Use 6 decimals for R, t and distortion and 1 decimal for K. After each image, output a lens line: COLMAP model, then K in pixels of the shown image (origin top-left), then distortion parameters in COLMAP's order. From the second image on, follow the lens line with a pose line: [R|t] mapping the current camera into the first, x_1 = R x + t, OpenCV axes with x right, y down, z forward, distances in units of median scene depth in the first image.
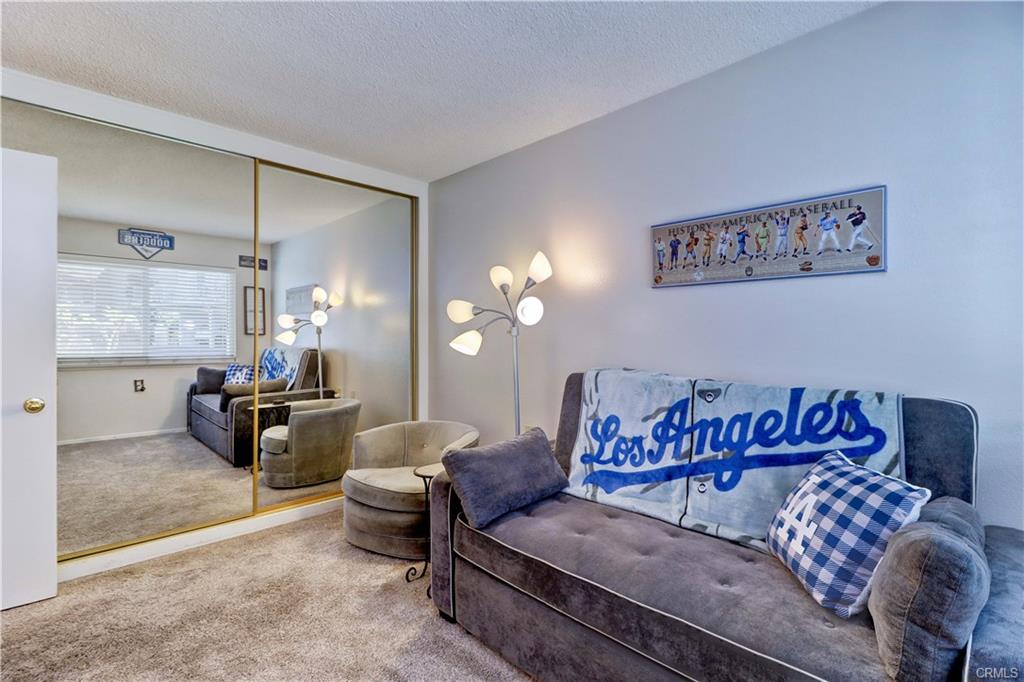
lens RADIAL K [[475.0, 0, 515.8], [0, 475.0, 333.1], [0, 0, 1]] dist [0.013936, -0.009267]
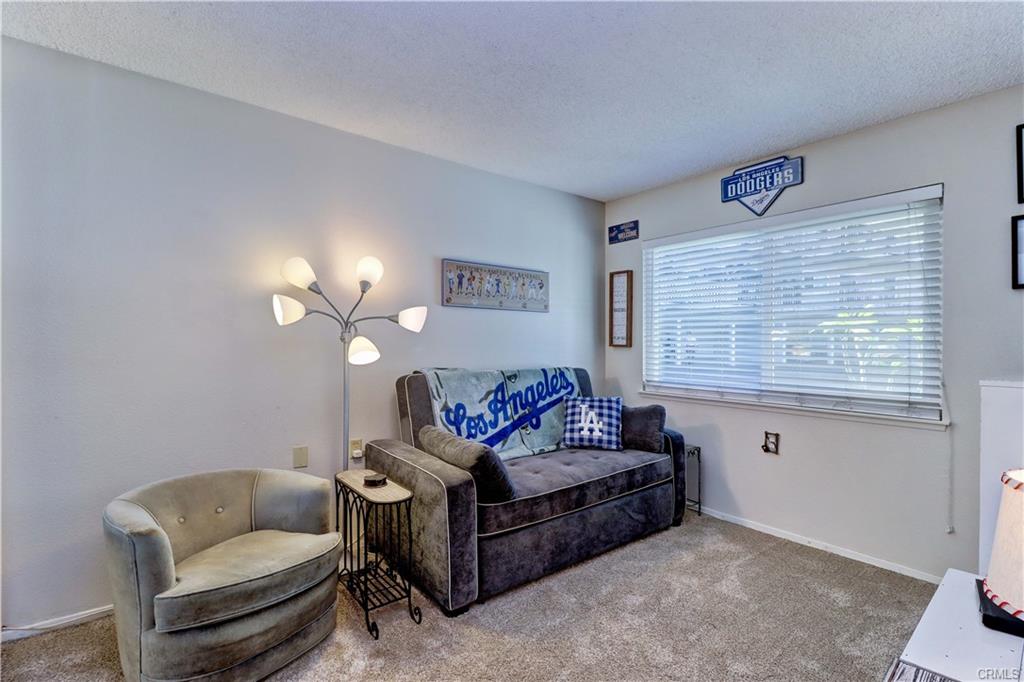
lens RADIAL K [[475.0, 0, 516.9], [0, 475.0, 345.9], [0, 0, 1]] dist [0.013936, -0.009267]
pose [[0.105258, -0.006723, 0.994422, -1.193692], [-0.005992, 0.999955, 0.007395, 0.005680], [-0.994427, -0.006737, 0.105213, 0.790835]]
